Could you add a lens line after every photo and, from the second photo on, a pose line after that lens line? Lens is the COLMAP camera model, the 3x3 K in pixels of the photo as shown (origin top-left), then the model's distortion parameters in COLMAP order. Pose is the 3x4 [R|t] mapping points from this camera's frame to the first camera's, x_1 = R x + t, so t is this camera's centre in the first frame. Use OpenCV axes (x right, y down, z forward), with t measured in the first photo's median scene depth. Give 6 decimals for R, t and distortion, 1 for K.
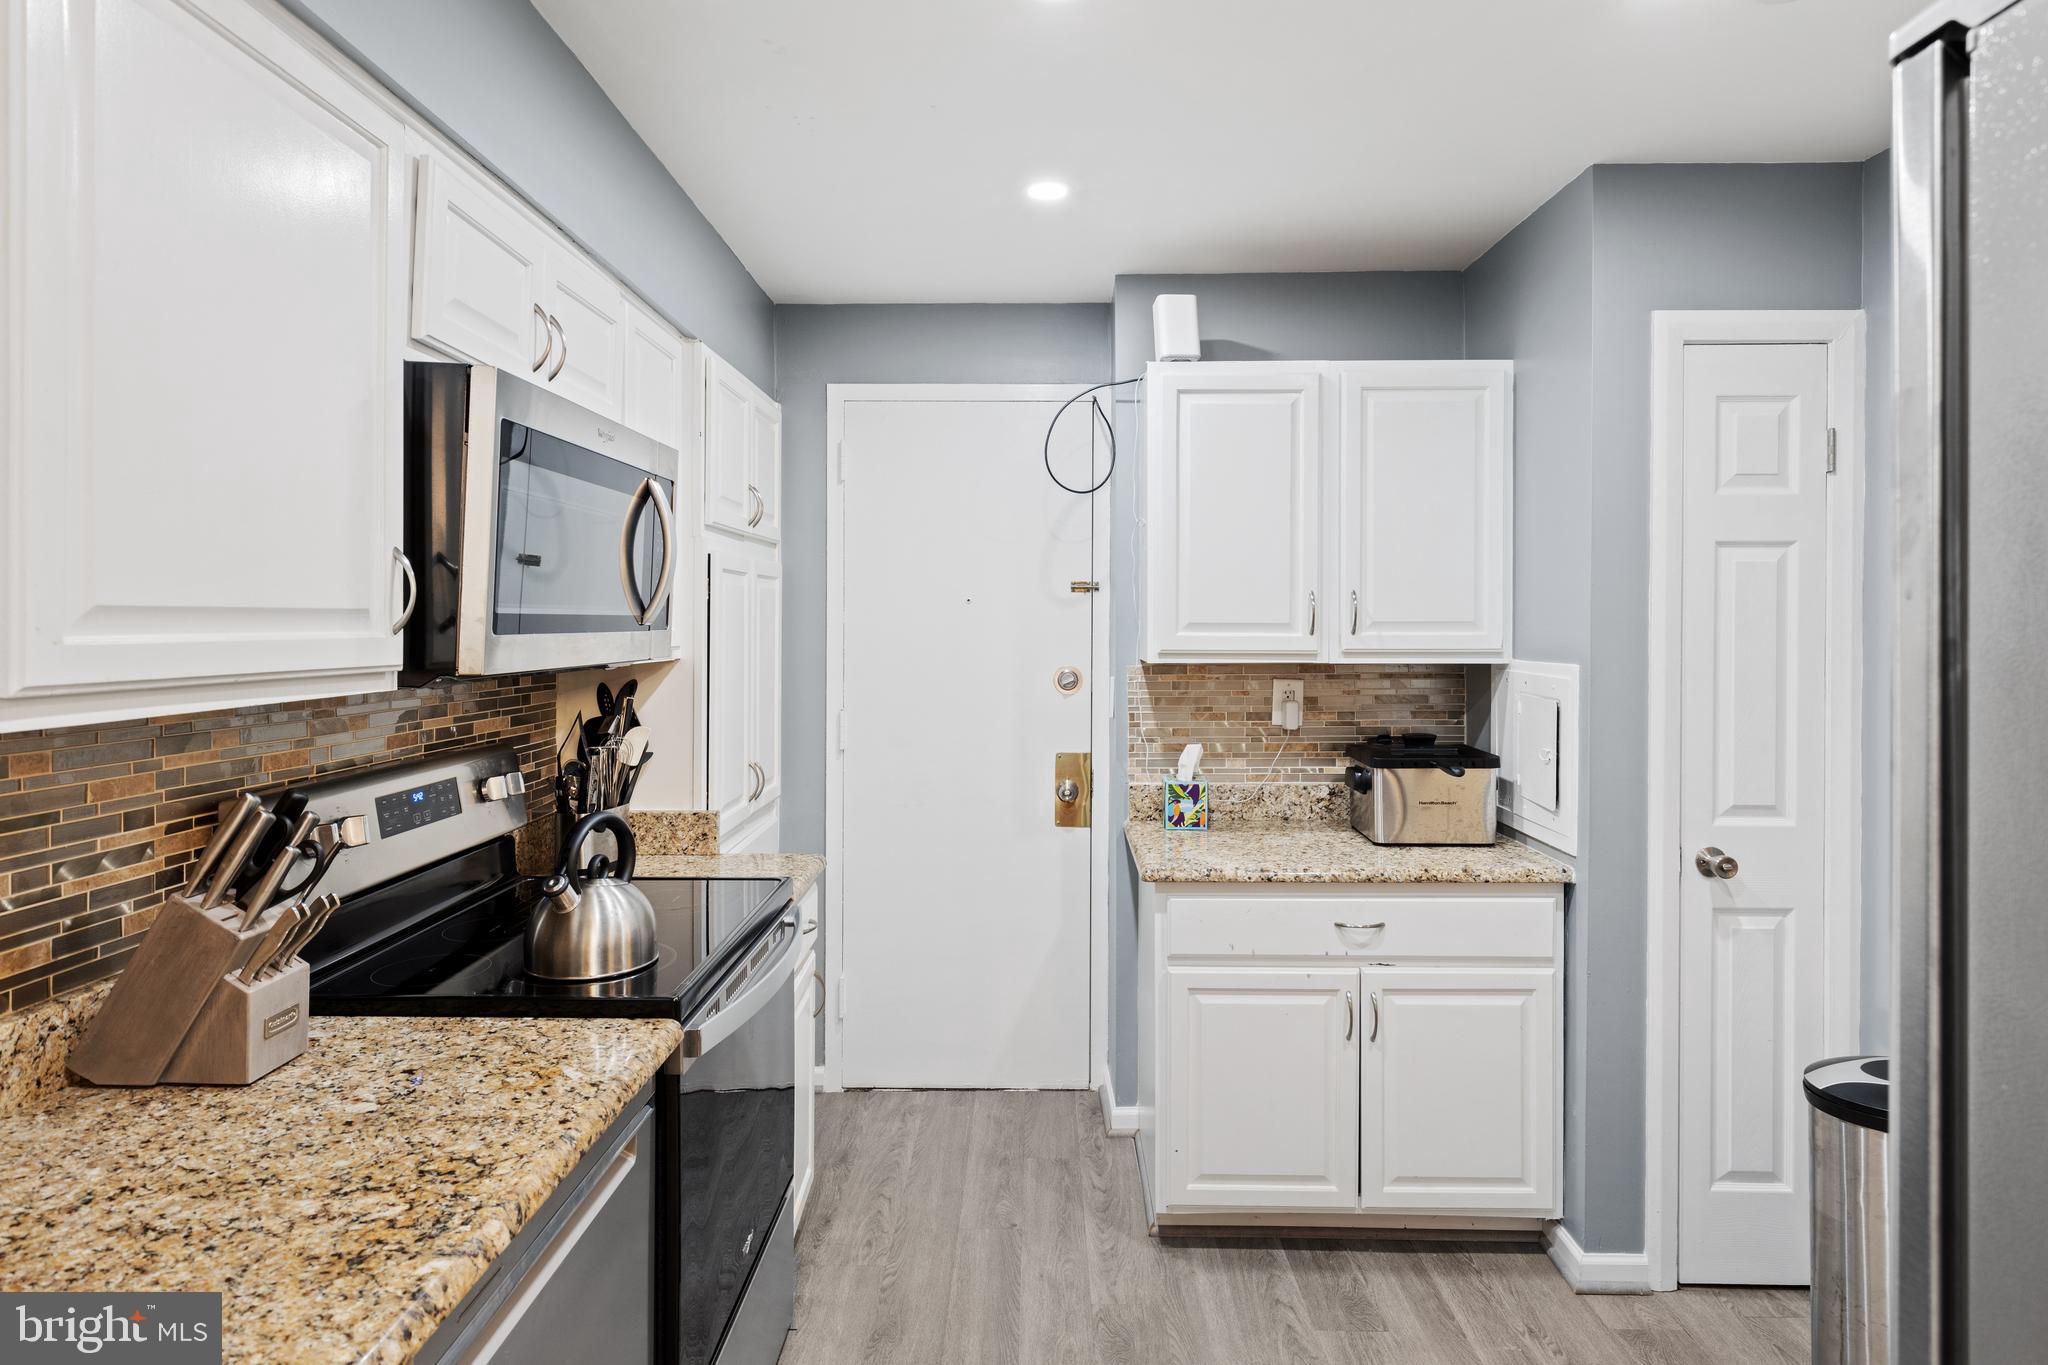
lens RADIAL K [[1180.2, 0, 1030.0], [0, 1180.2, 634.9], [0, 0, 1]] dist [0.004822, 0.000344]
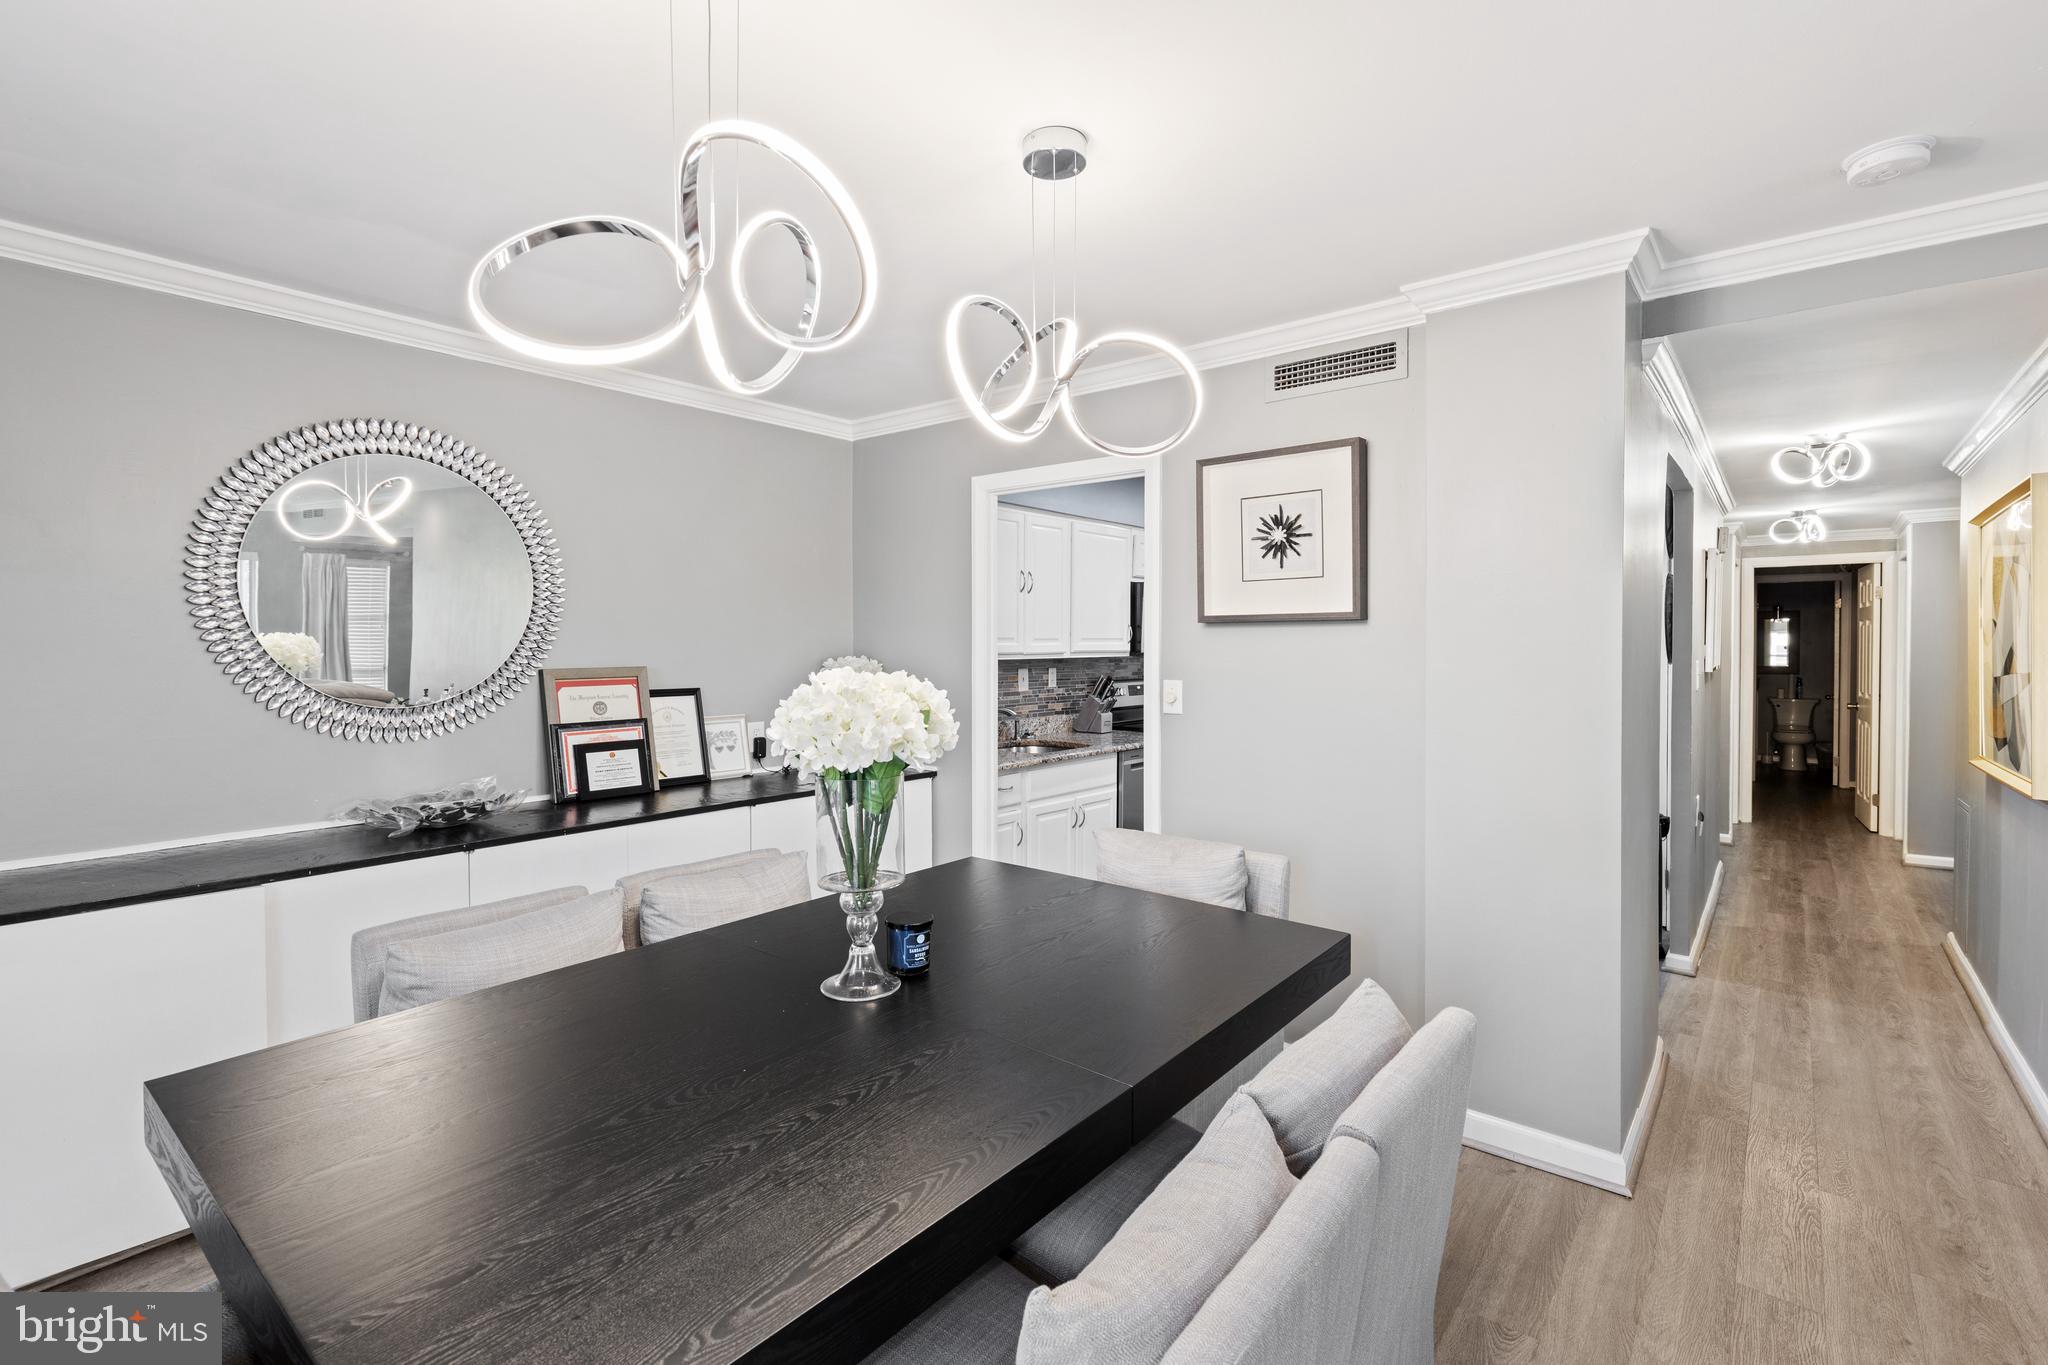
lens RADIAL K [[937.6, 0, 1023.2], [0, 937.6, 673.6], [0, 0, 1]] dist [0.010575, -0.000458]
pose [[0.779770, 0.002375, -0.626062, 0.839975], [0.006049, 0.999918, 0.011327, 0.042701], [0.626037, -0.012620, 0.779691, -1.234053]]
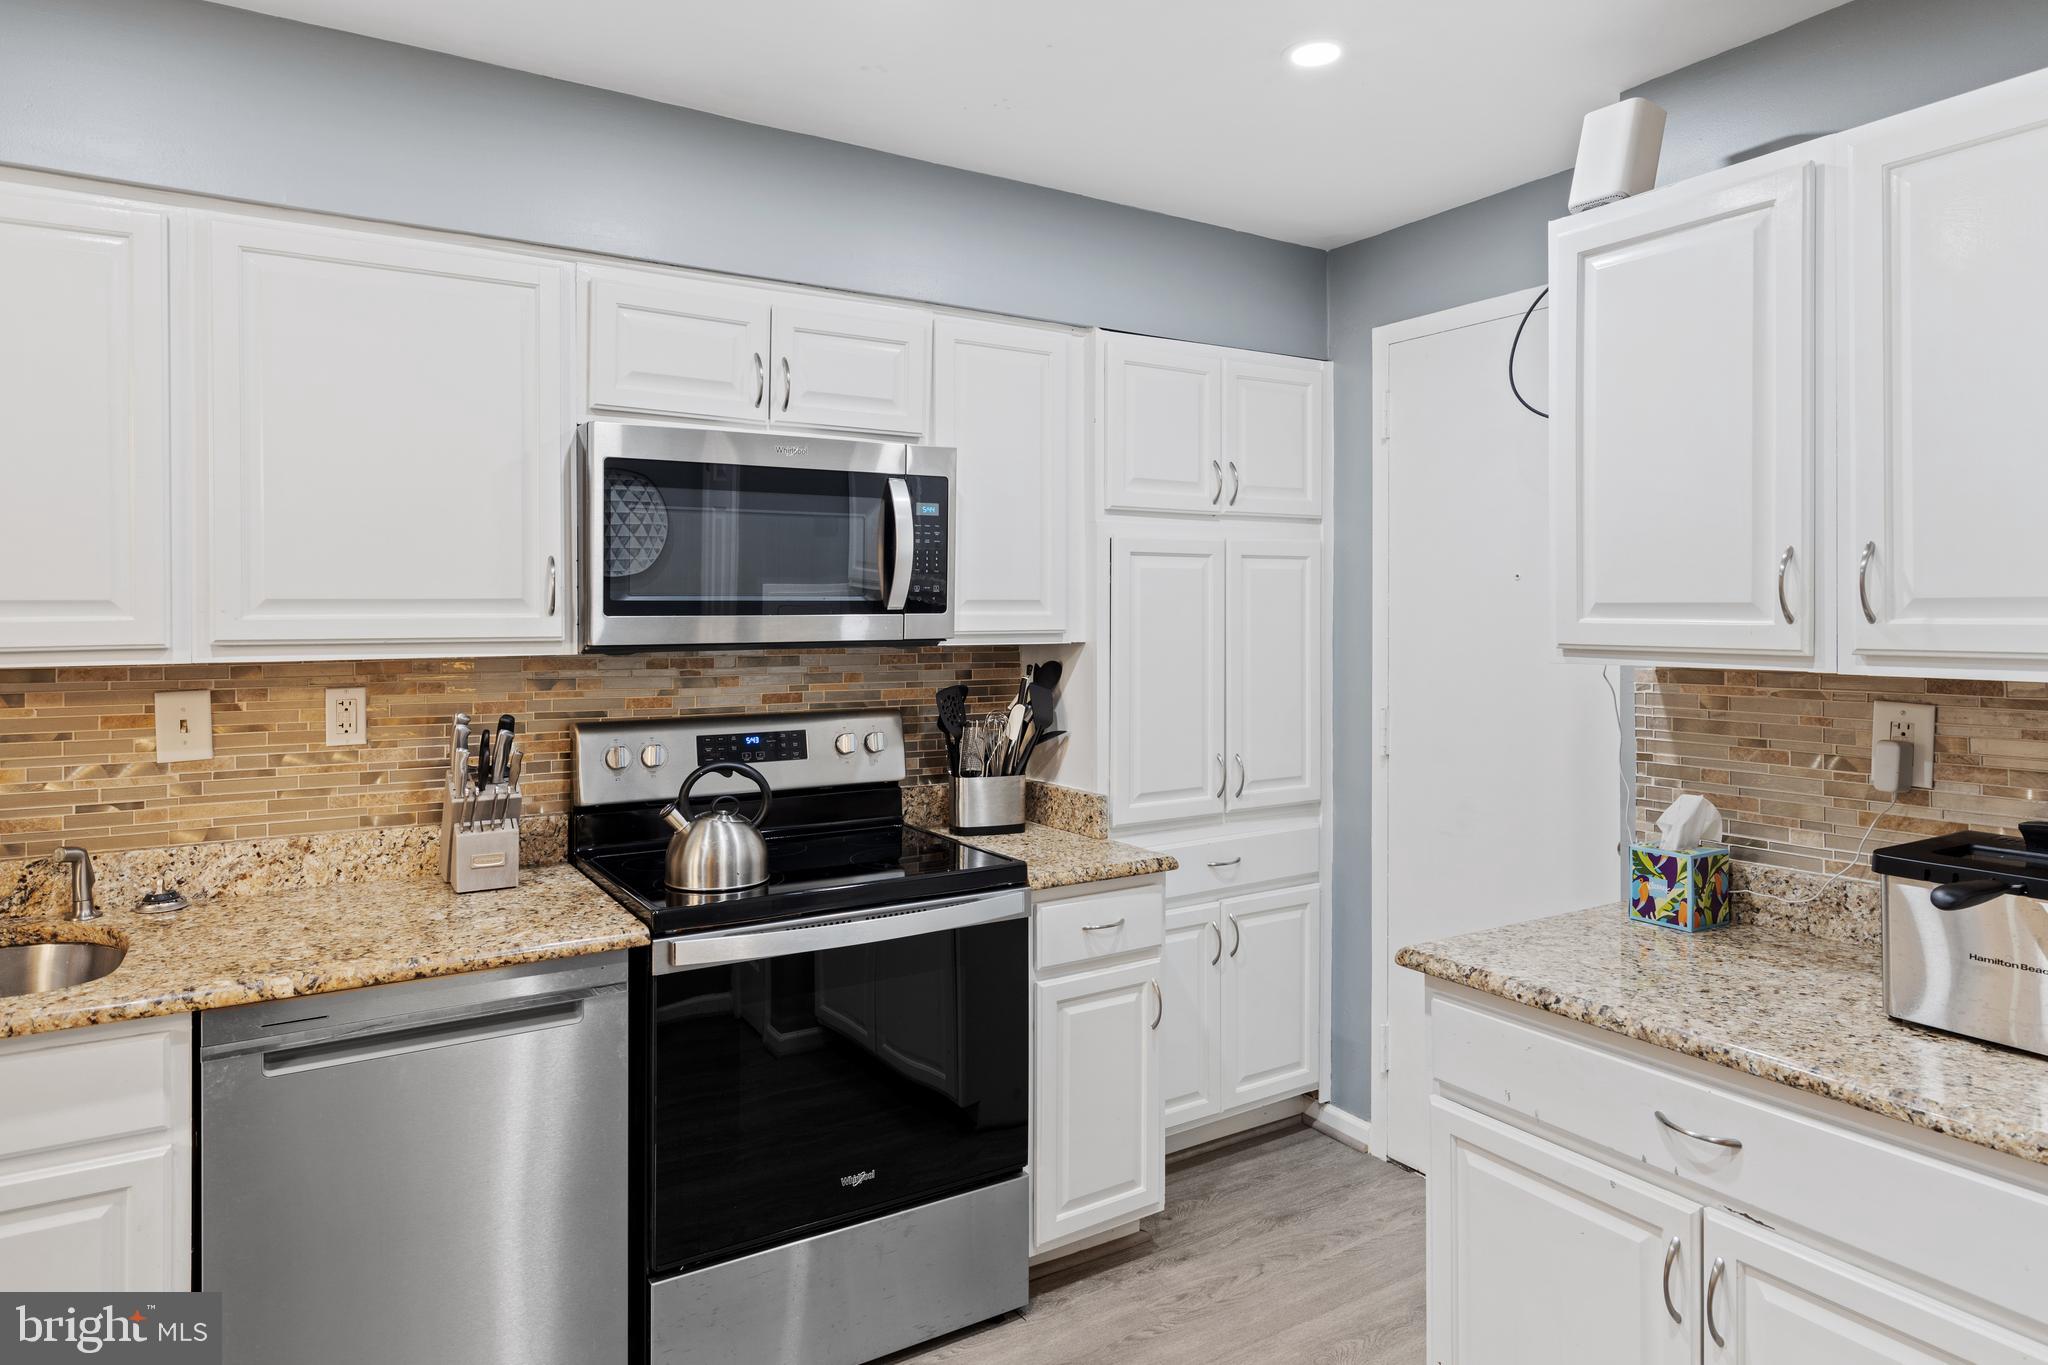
lens RADIAL K [[1271.5, 0, 1013.0], [0, 1271.5, 618.4], [0, 0, 1]] dist [0.006871, 0.001043]
pose [[0.510726, 0.003208, -0.859738, 0.640026], [-0.005664, 0.999984, 0.000367, -0.000546], [0.859725, 0.004683, 0.510736, 0.397489]]
